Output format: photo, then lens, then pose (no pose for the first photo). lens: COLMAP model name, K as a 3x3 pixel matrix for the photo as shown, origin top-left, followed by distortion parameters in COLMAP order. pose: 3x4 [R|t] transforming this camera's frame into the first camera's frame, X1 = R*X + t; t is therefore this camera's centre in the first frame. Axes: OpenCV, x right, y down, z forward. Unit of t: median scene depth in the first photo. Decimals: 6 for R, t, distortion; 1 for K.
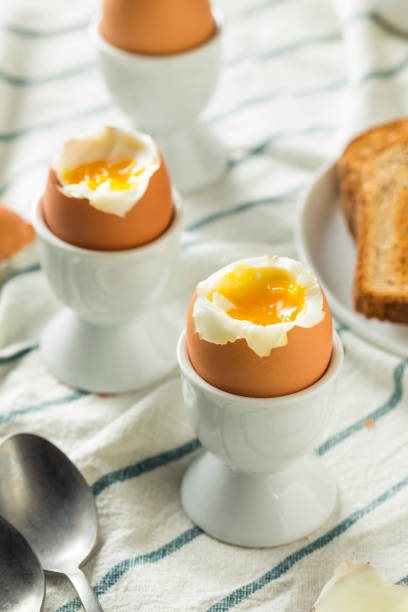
lens RADIAL K [[2129.1, 0, 204.0], [0, 2129.1, 306.0], [0, 0, 1]] dist [-0.033955, 0.797465]
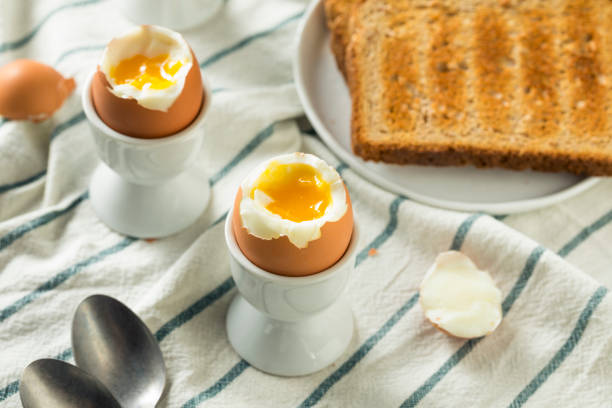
lens RADIAL K [[2129.1, 0, 306.0], [0, 2129.1, 204.0], [0, 0, 1]] dist [-0.033955, 0.797465]
pose [[0.991464, -0.072157, 0.108596, -0.094402], [0.046965, 0.974635, 0.218817, -0.251074], [-0.121630, -0.211849, 0.969704, -0.176470]]
